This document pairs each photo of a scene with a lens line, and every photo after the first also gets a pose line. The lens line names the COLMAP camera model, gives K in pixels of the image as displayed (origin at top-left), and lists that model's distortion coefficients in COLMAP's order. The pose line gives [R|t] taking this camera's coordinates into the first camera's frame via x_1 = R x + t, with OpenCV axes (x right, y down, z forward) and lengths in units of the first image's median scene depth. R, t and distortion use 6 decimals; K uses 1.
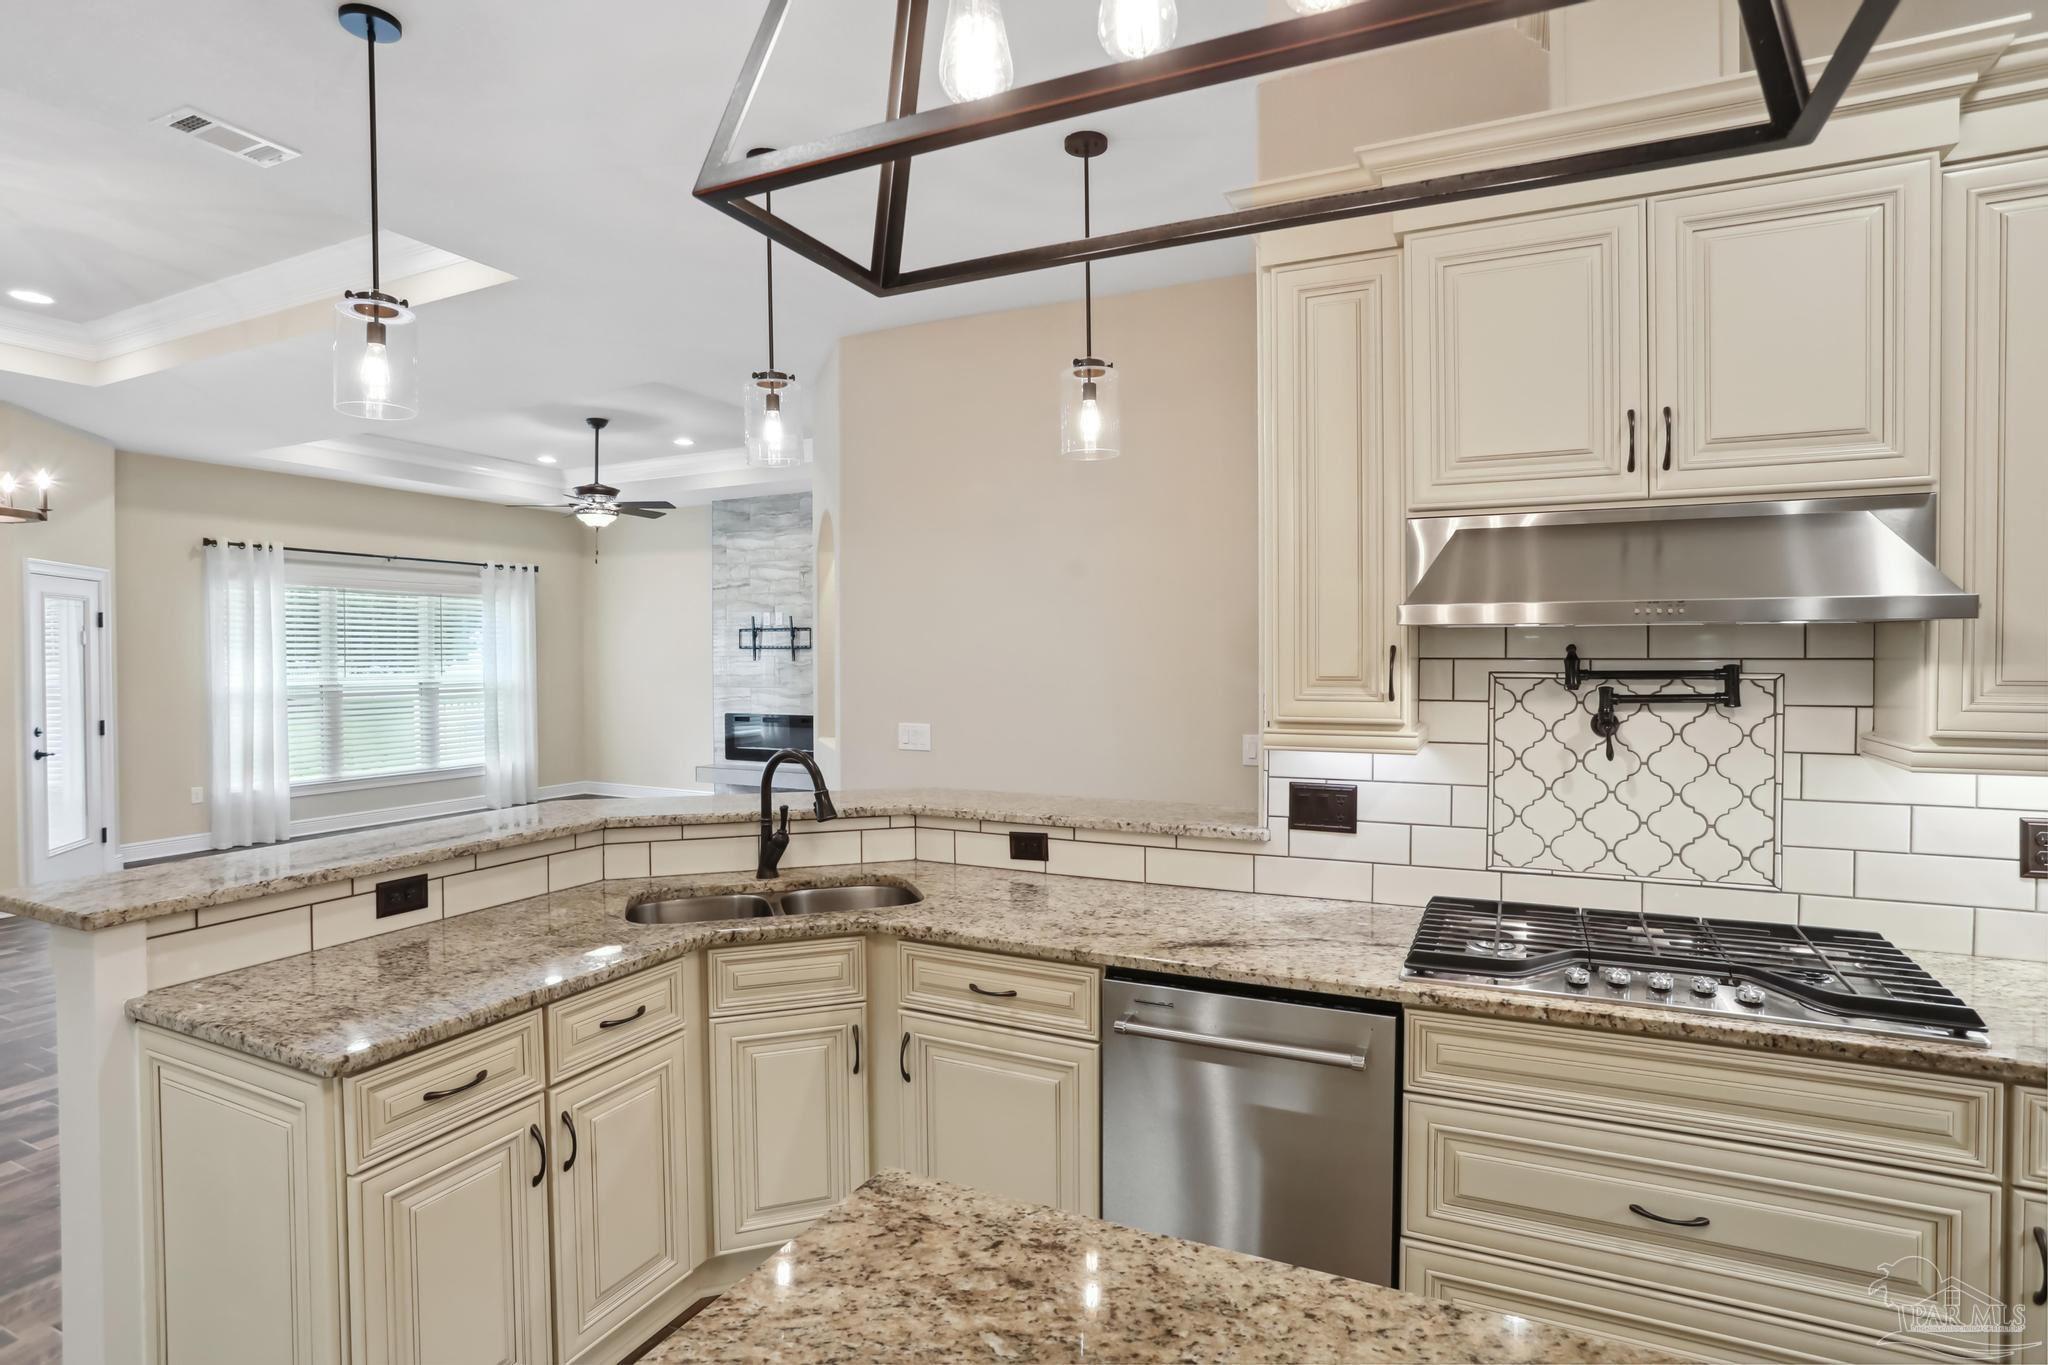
lens RADIAL K [[1036.0, 0, 1038.9], [0, 1036.0, 671.7], [0, 0, 1]] dist [-0.071283, 0.035156]
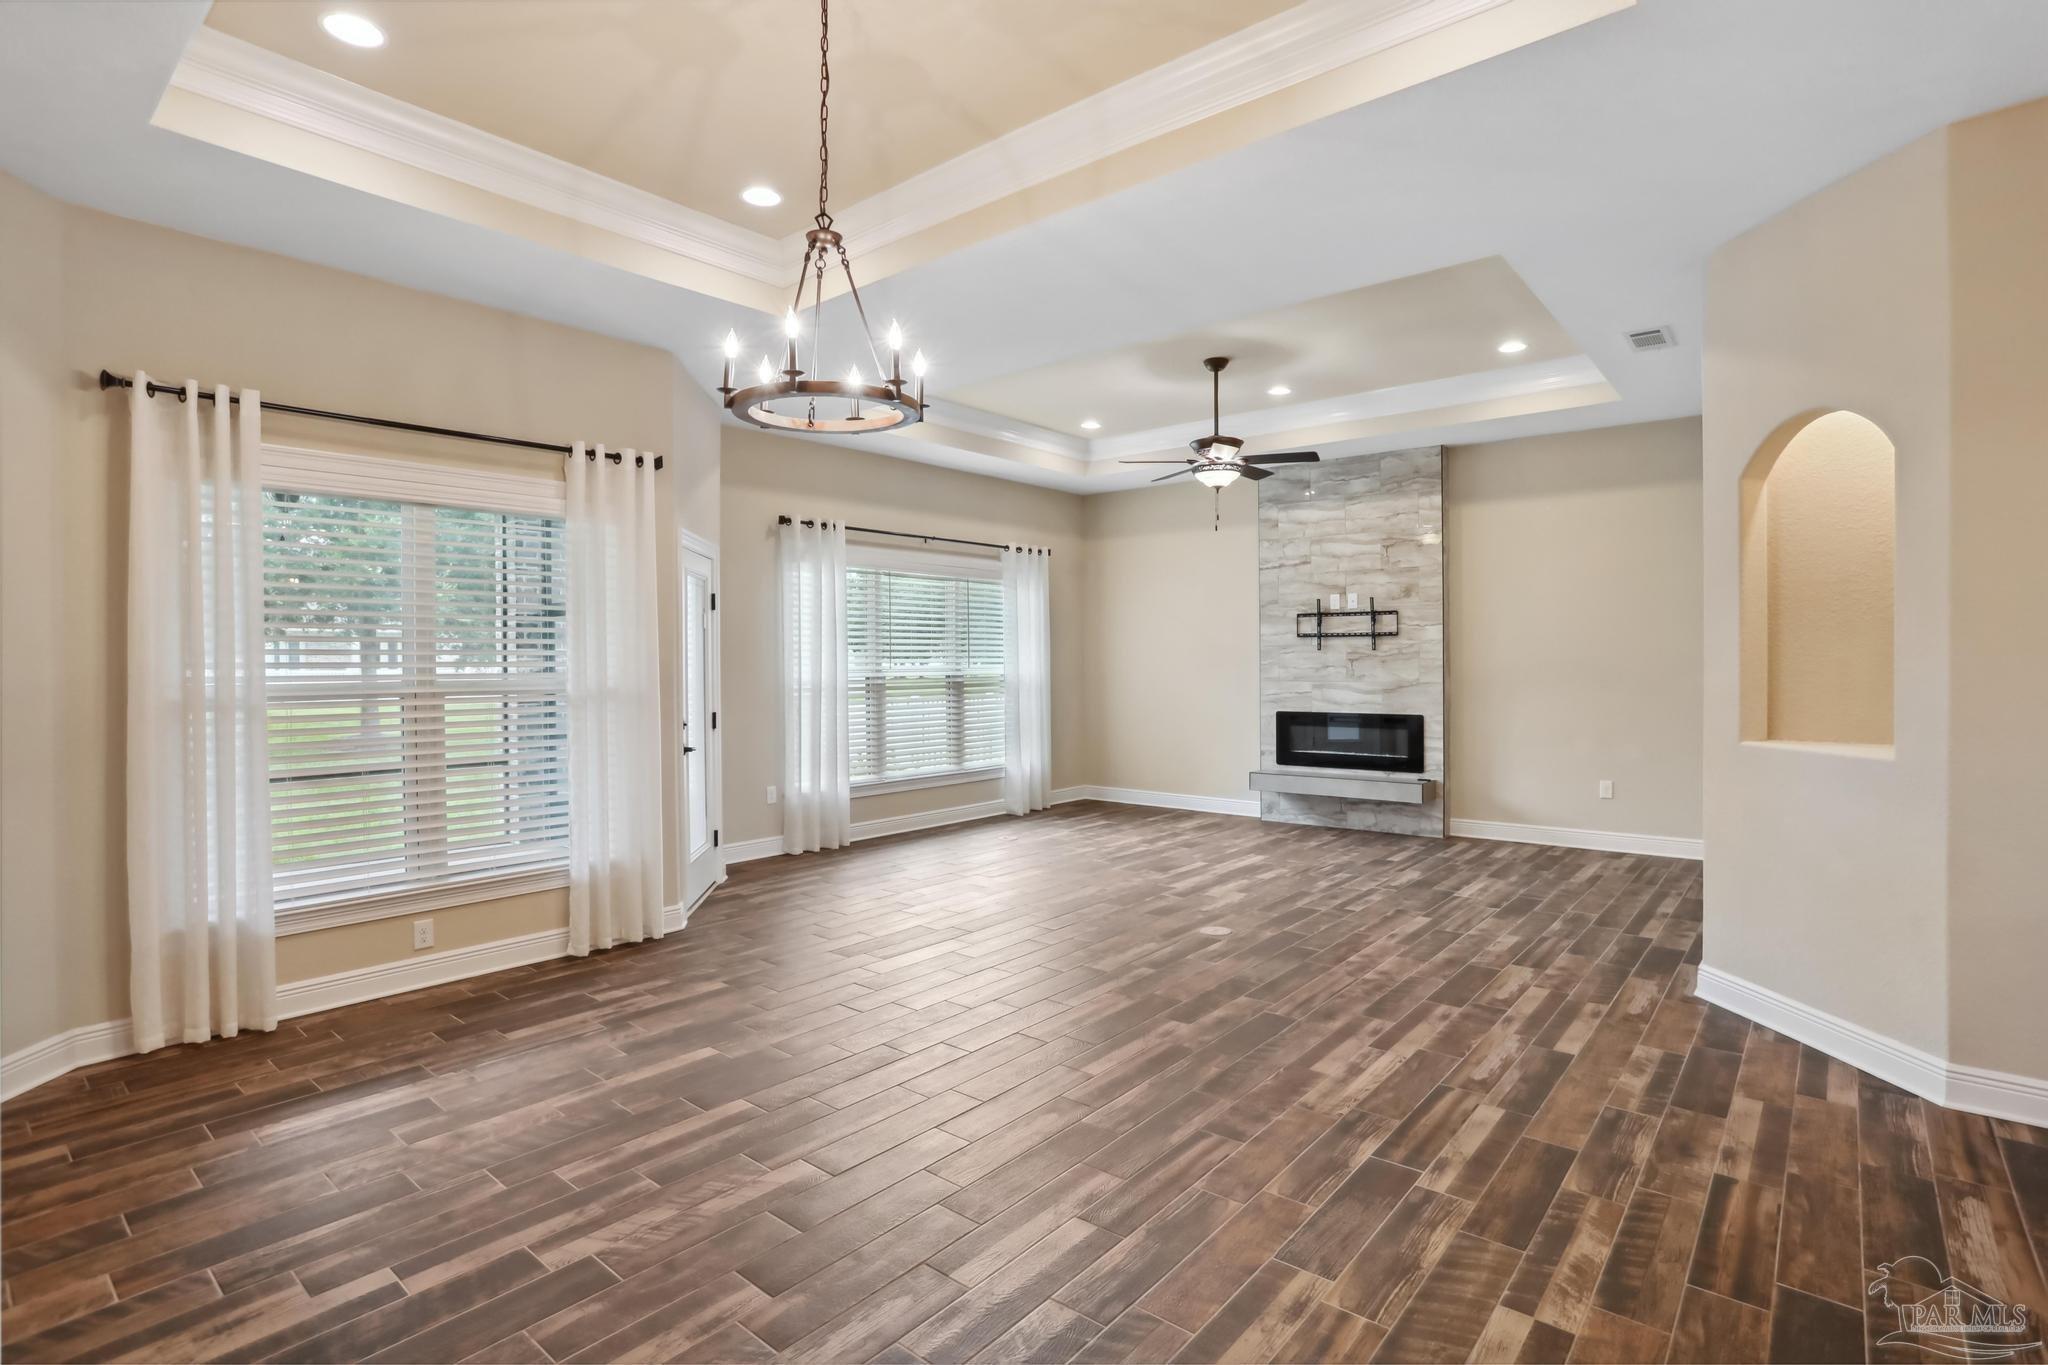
lens RADIAL K [[998.4, 0, 1037.0], [0, 998.4, 668.3], [0, 0, 1]] dist [-0.069036, 0.030338]
pose [[0.968715, -0.001185, -0.248172, -1.102658], [-0.000795, 0.999969, -0.007875, 0.040735], [0.248173, 0.007826, 0.968684, 0.509856]]
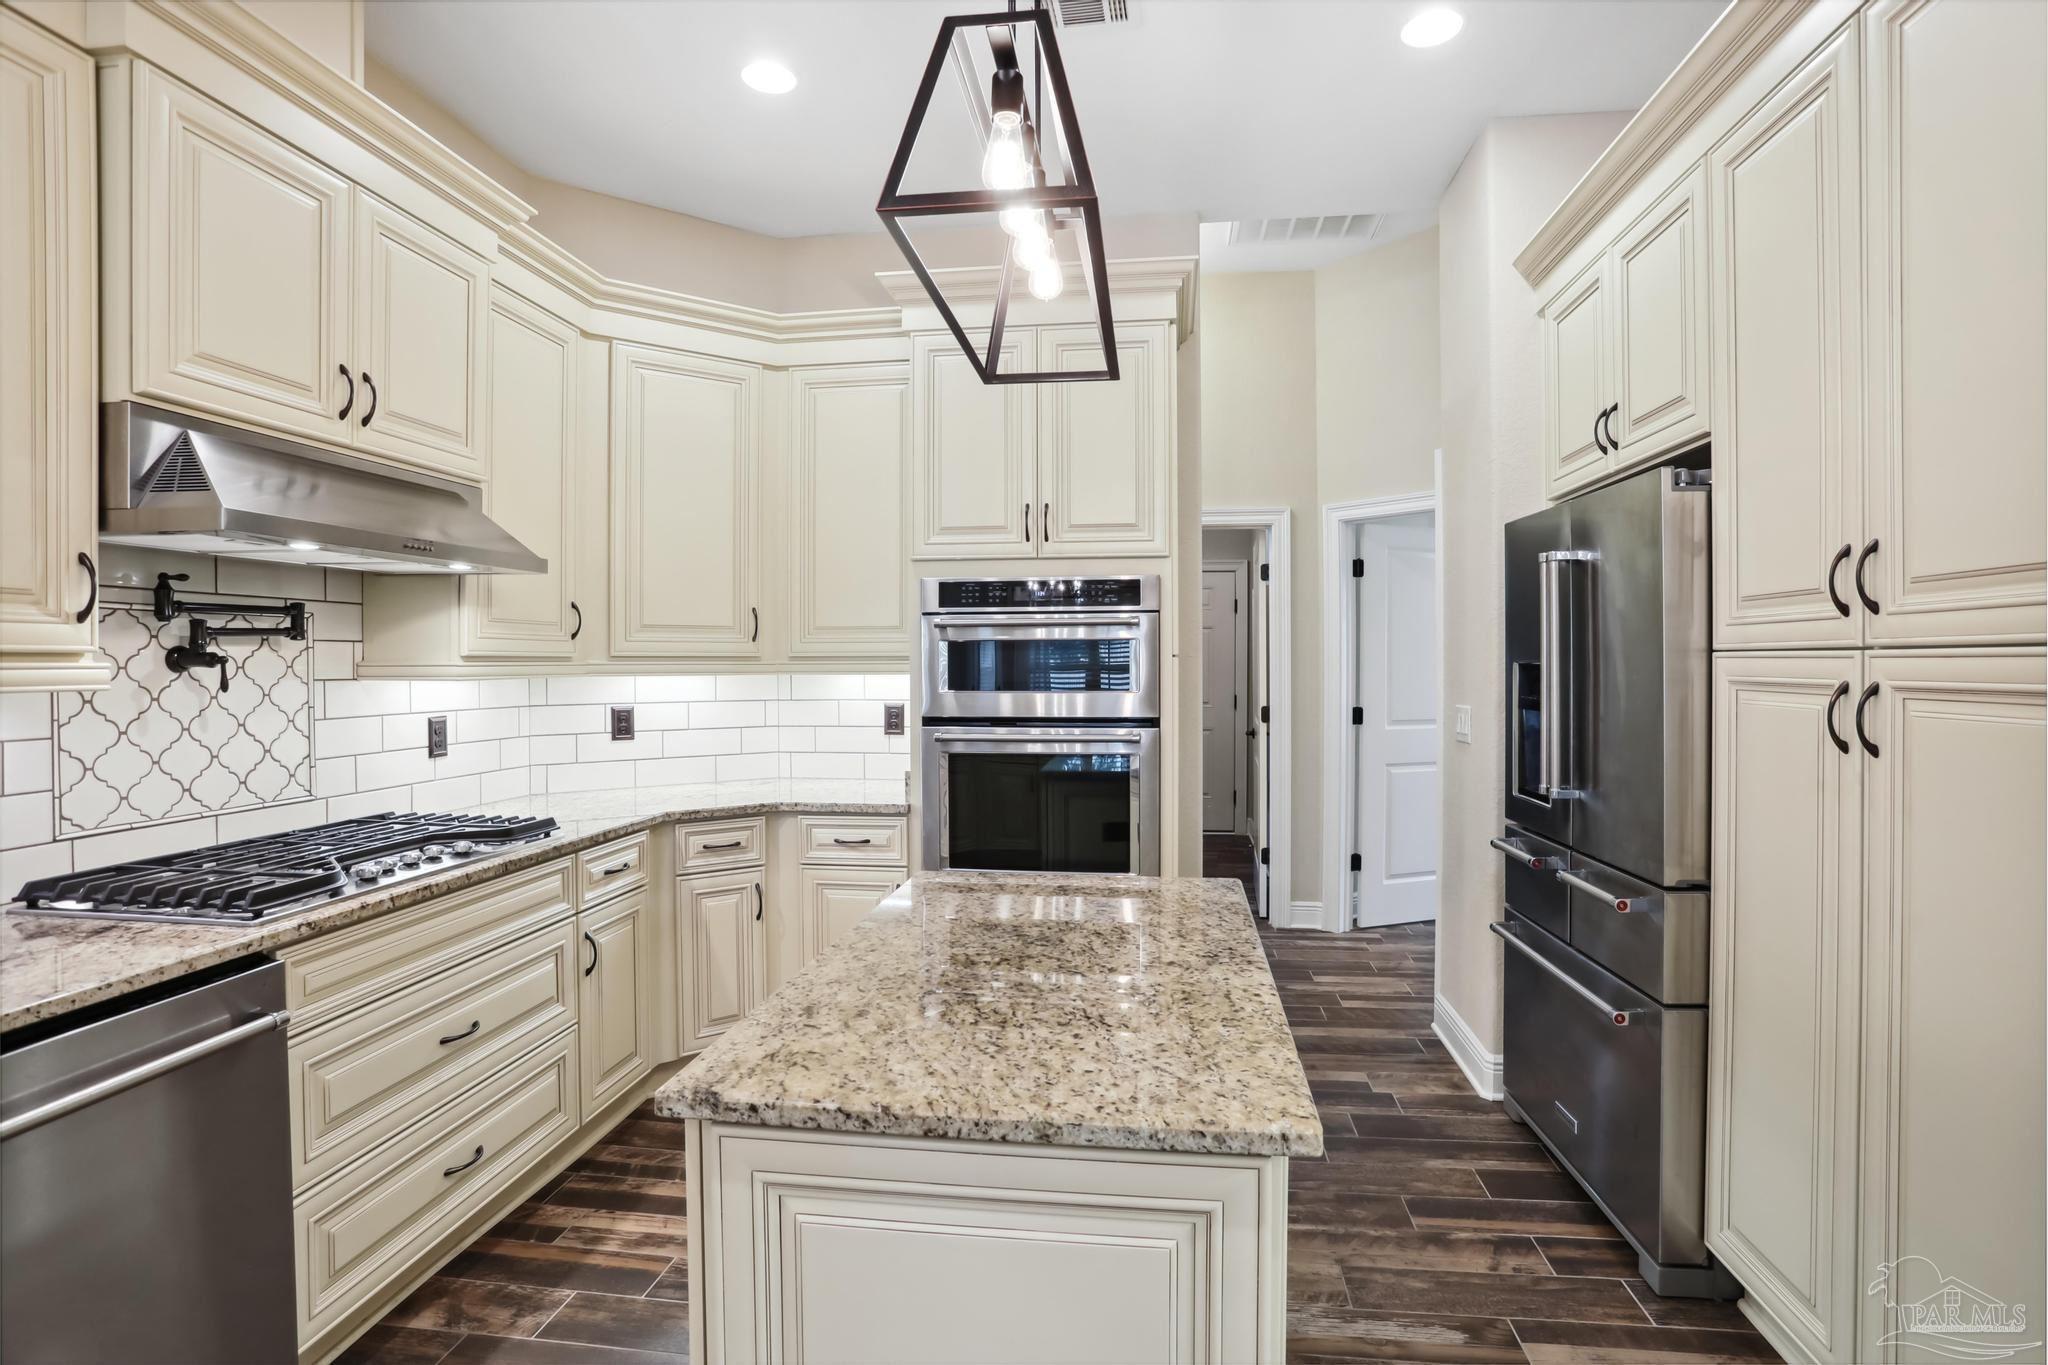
lens RADIAL K [[998.4, 0, 1037.0], [0, 998.4, 668.3], [0, 0, 1]] dist [-0.069036, 0.030338]
pose [[-0.308217, -0.002102, 0.951314, -0.492541], [0.021148, 0.999735, 0.009060, 0.060769], [-0.951081, 0.022911, -0.308091, 0.447820]]
